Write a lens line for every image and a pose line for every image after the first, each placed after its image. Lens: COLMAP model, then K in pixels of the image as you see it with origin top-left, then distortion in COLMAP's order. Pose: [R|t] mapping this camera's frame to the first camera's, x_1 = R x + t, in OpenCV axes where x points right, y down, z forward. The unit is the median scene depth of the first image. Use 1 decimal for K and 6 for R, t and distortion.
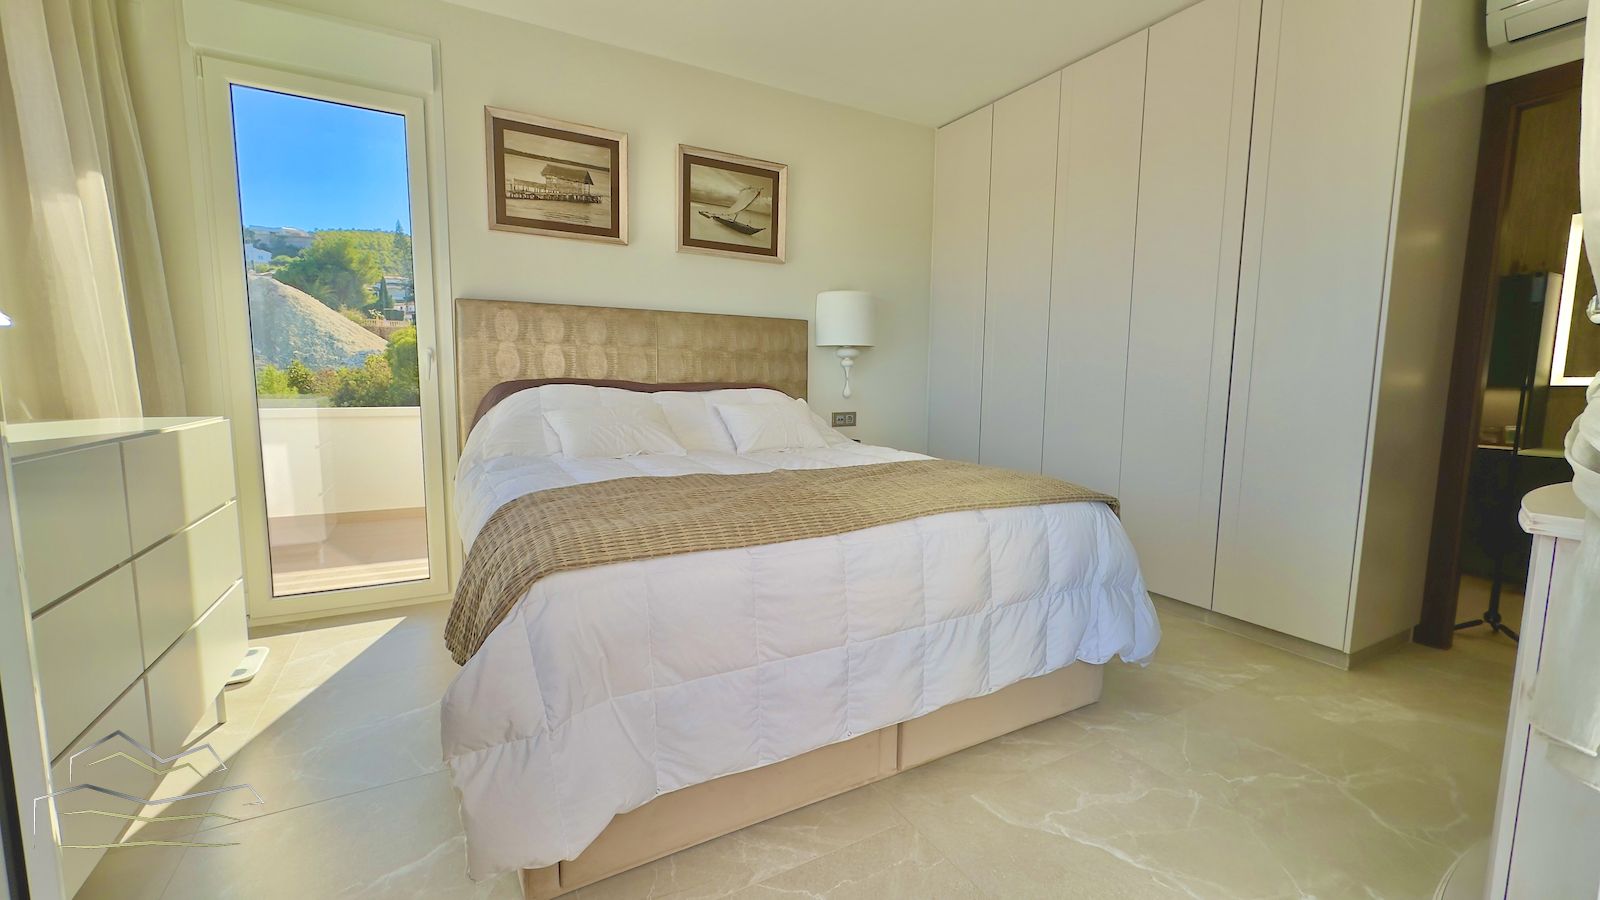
lens RADIAL K [[635.7, 0, 796.9], [0, 635.7, 443.3], [0, 0, 1]] dist [-0.002575, 0.001299]
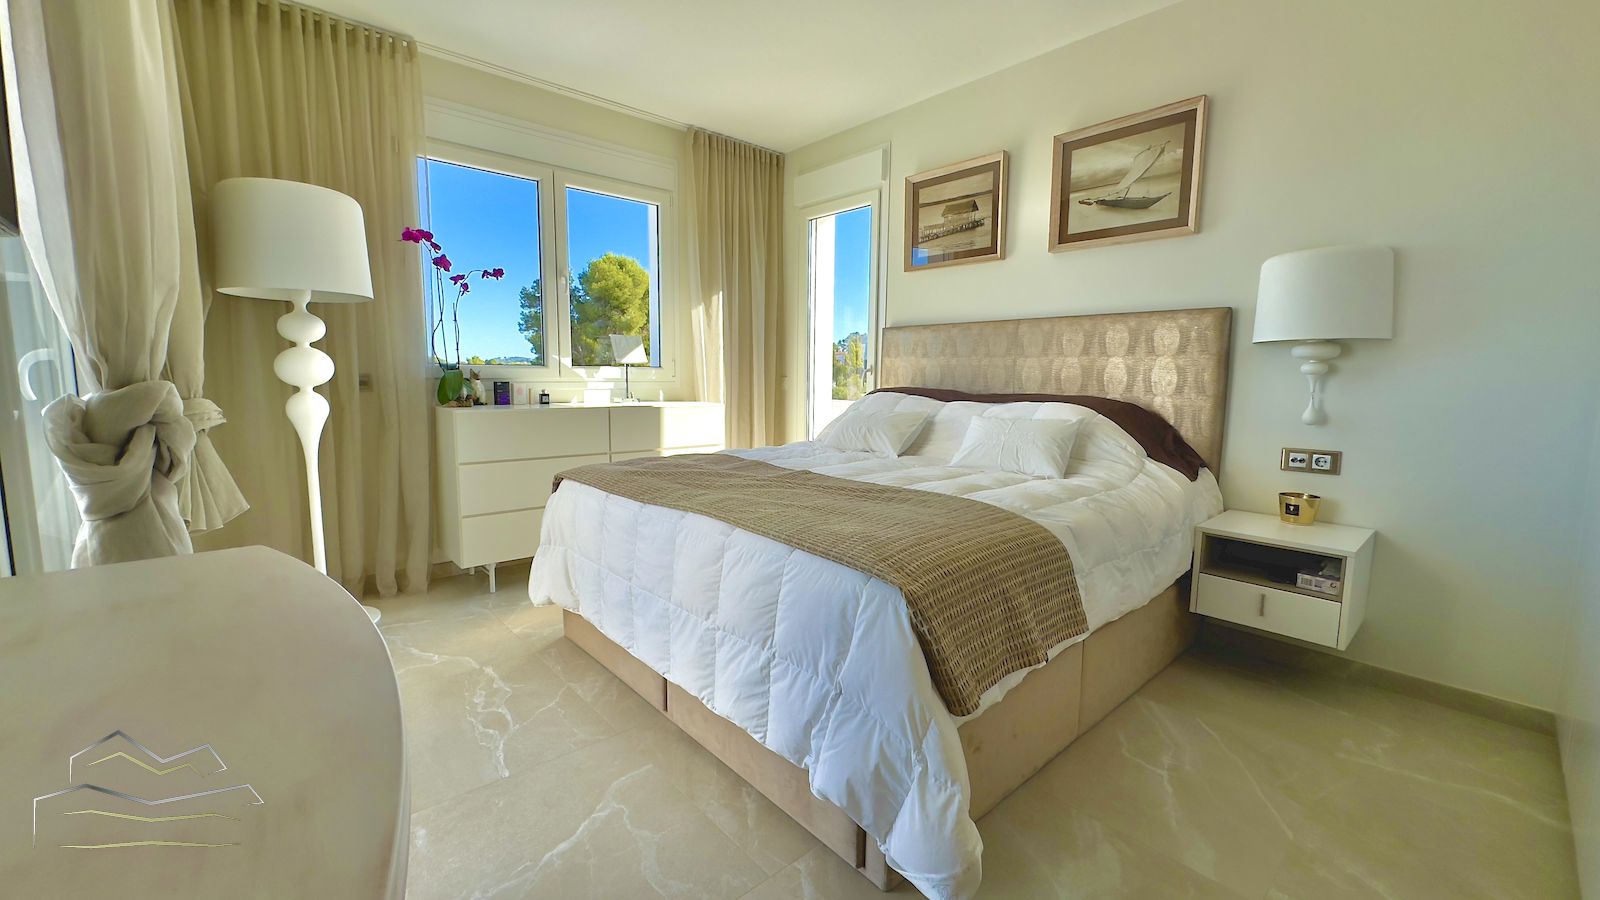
lens RADIAL K [[635.7, 0, 791.9], [0, 635.7, 445.7], [0, 0, 1]] dist [-0.002575, 0.001299]
pose [[0.222365, 0.092260, -0.970588, 0.665066], [-0.118265, 0.990714, 0.067079, -0.043061], [0.967764, 0.099871, 0.231211, 0.462421]]
